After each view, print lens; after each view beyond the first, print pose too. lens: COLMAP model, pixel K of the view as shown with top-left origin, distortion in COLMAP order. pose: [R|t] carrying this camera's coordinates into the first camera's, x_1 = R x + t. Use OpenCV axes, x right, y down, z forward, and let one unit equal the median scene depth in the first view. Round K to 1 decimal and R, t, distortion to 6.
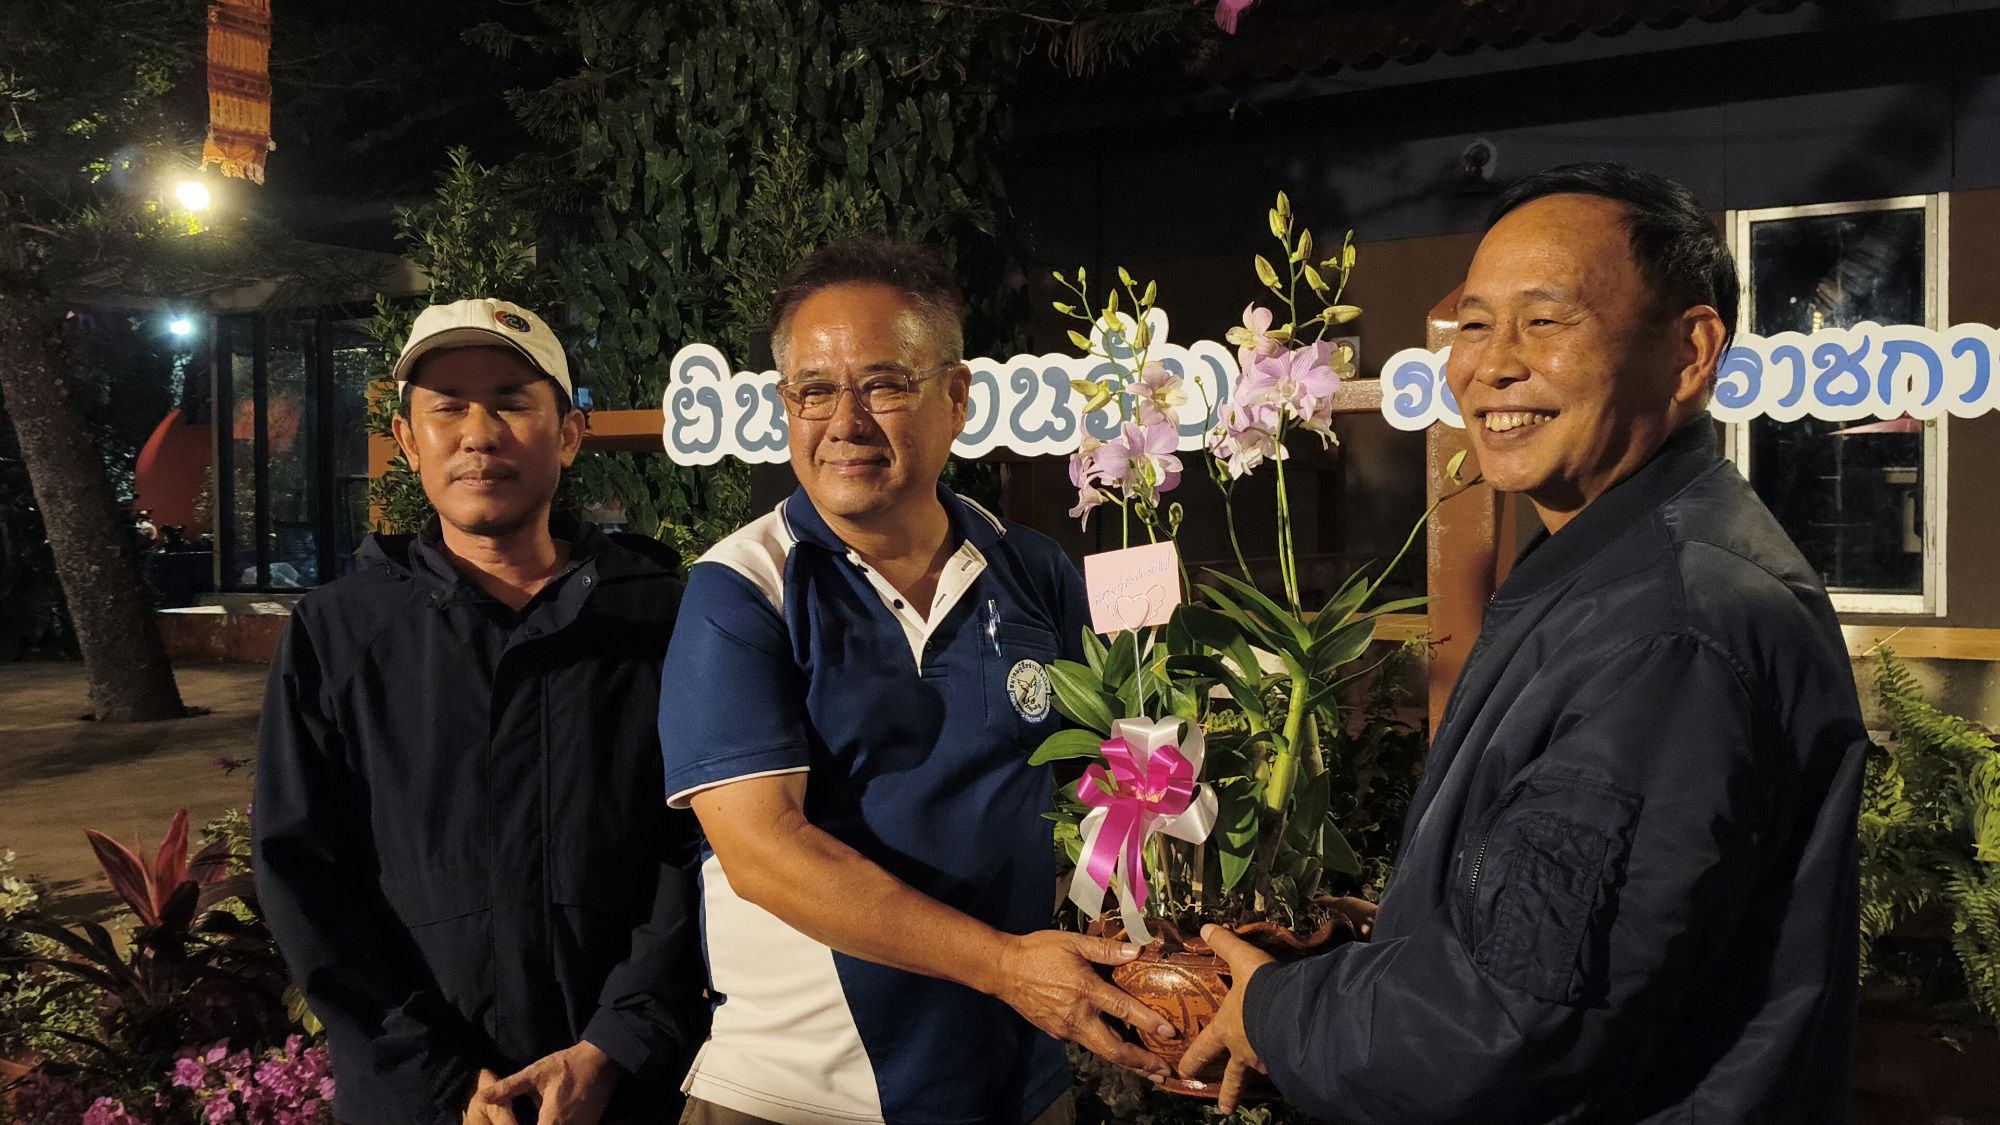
lens RADIAL K [[1862.3, 0, 1018.4], [0, 1862.3, 572.6], [0, 0, 1]] dist [0.027382, 0.000000]
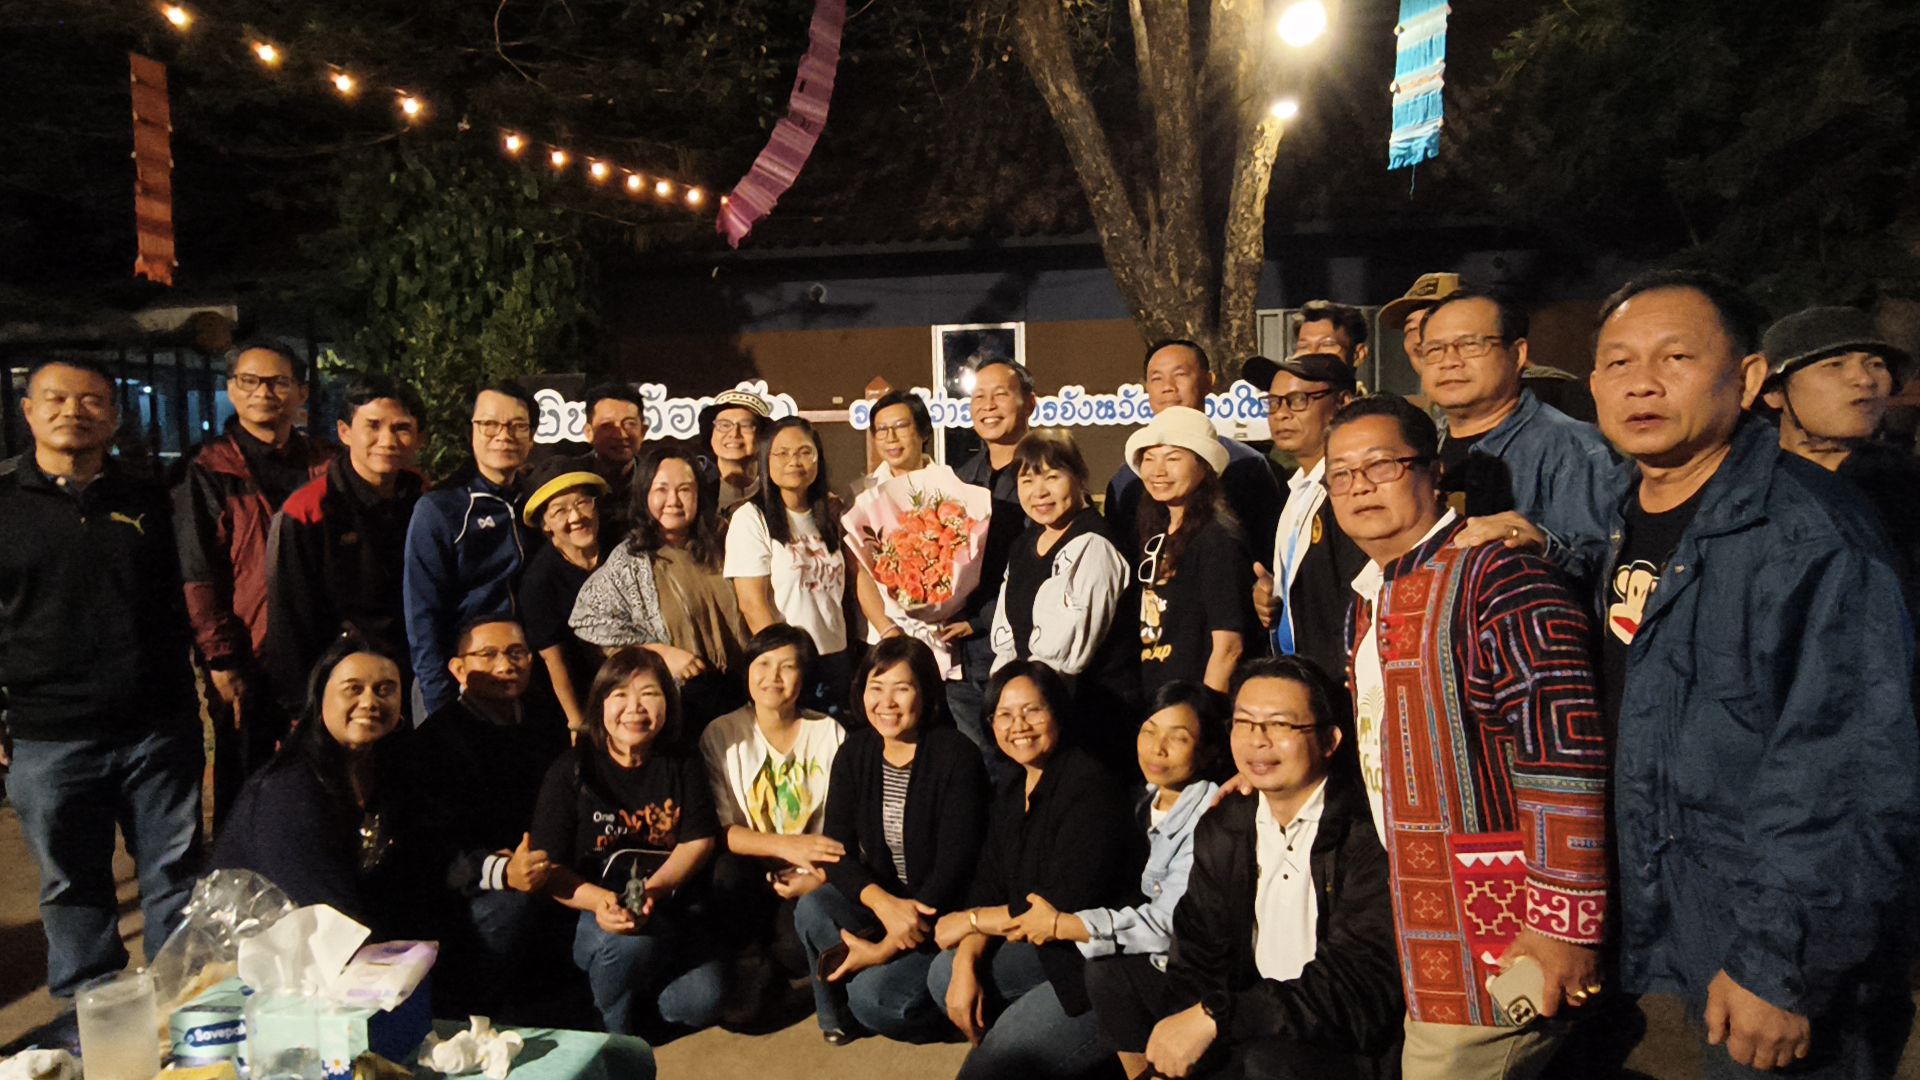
lens RADIAL K [[1095.2, 0, 956.0], [0, 1095.2, 530.3], [0, 0, 1]] dist [0.023532, -0.006138]
pose [[0.922416, -0.032381, 0.384838, -0.119613], [0.025037, 0.999396, 0.024082, 0.016336], [-0.385386, -0.012578, 0.922670, -0.235731]]
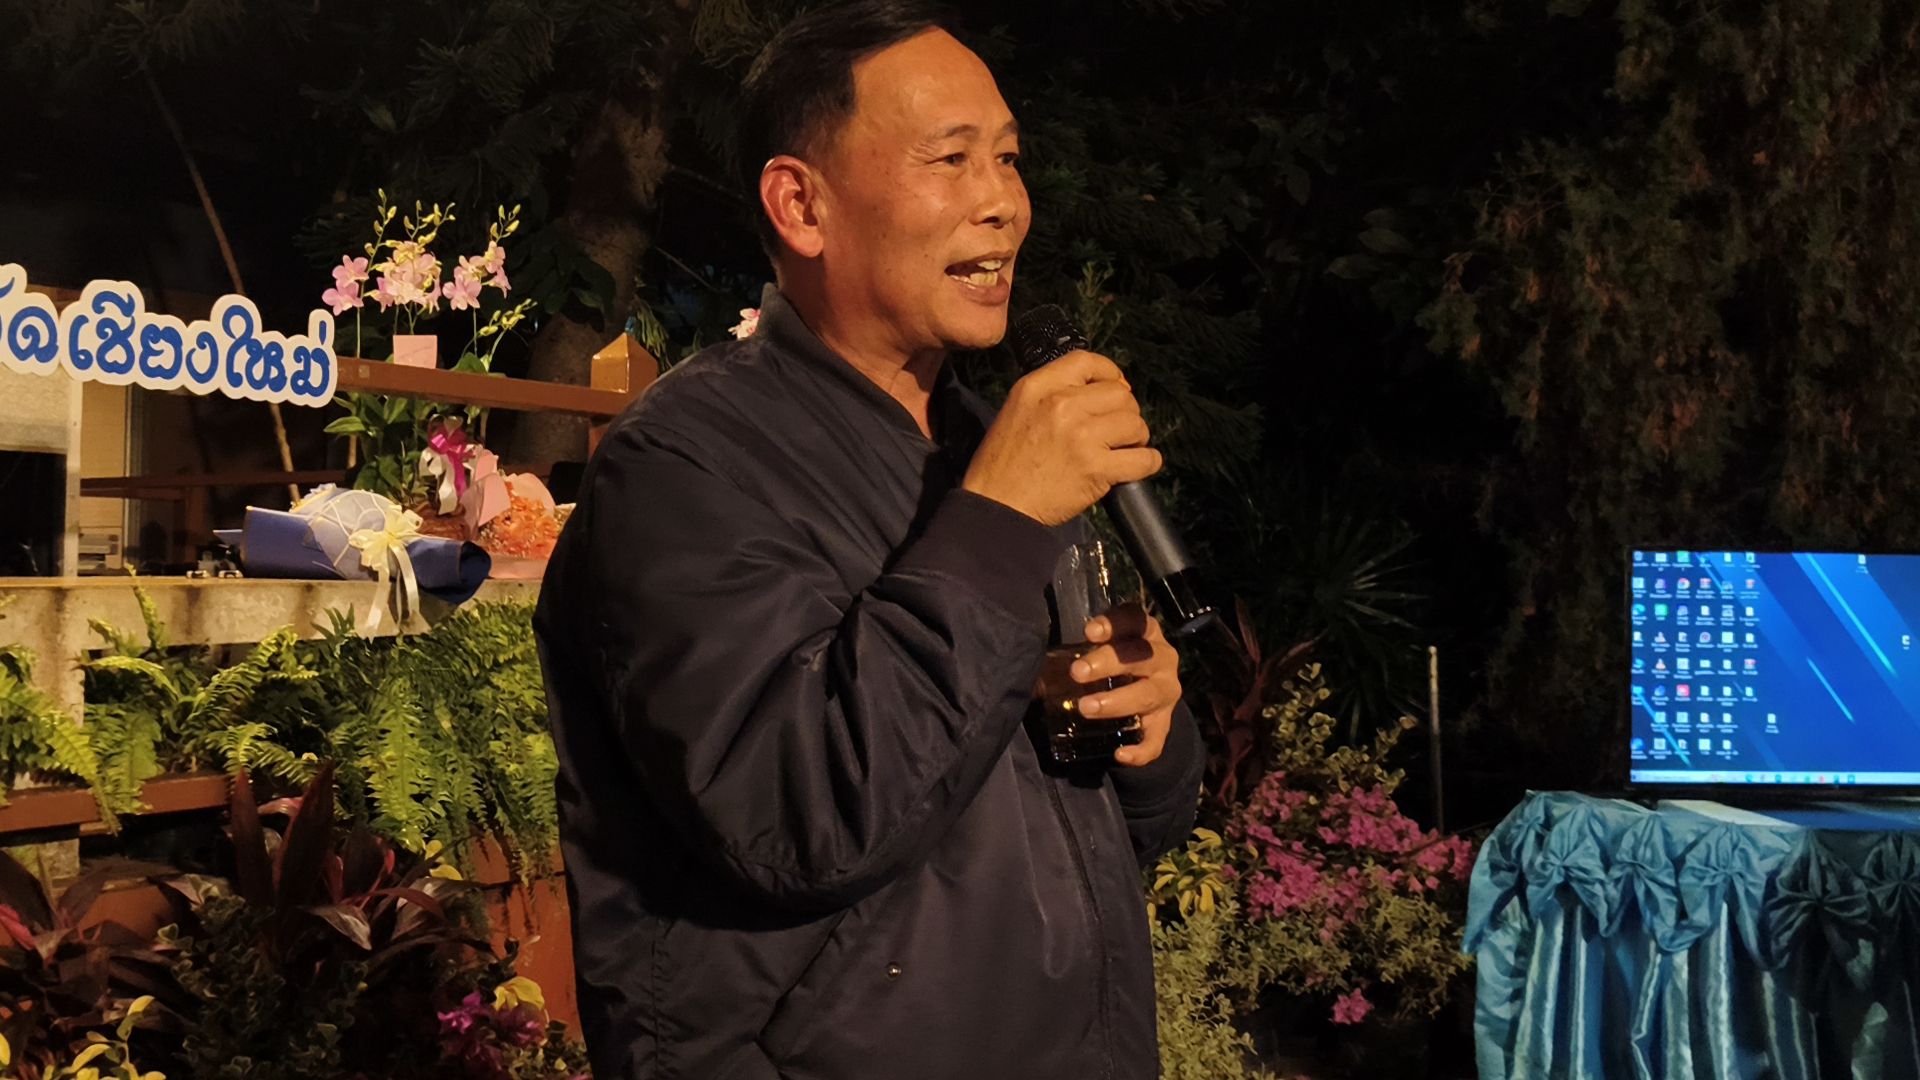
lens RADIAL K [[2030.4, 0, 934.0], [0, 2030.4, 452.5], [0, 0, 1]] dist [0.017092, 0.000000]
pose [[-0.013449, 0.063466, 0.997893, -0.202660], [0.030839, 0.997535, -0.063027, 0.022013], [-0.999434, 0.029926, -0.015373, 0.126252]]
